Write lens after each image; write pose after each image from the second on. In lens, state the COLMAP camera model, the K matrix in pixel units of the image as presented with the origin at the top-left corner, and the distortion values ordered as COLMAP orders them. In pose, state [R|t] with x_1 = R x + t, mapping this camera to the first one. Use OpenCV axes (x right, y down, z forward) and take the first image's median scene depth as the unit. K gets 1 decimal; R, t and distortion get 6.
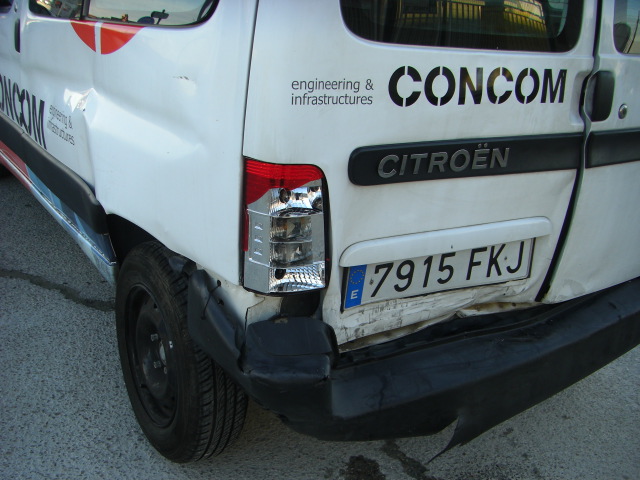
lens RADIAL K [[720.4, 0, 292.9], [0, 720.4, 310.7], [0, 0, 1]] dist [-0.224409, 0.222600]
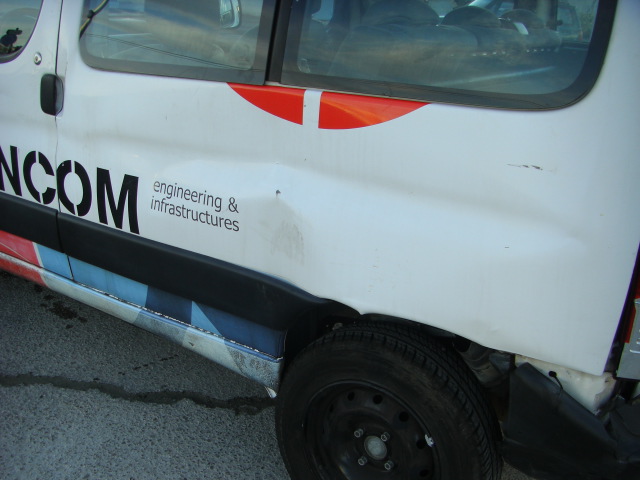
lens RADIAL K [[720.4, 0, 292.9], [0, 720.4, 310.7], [0, 0, 1]] dist [-0.224409, 0.222600]
pose [[0.925954, -0.166214, 0.339090, -0.544833], [0.164812, 0.985768, 0.033148, -0.157321], [-0.339774, 0.025193, 0.940170, 0.170419]]
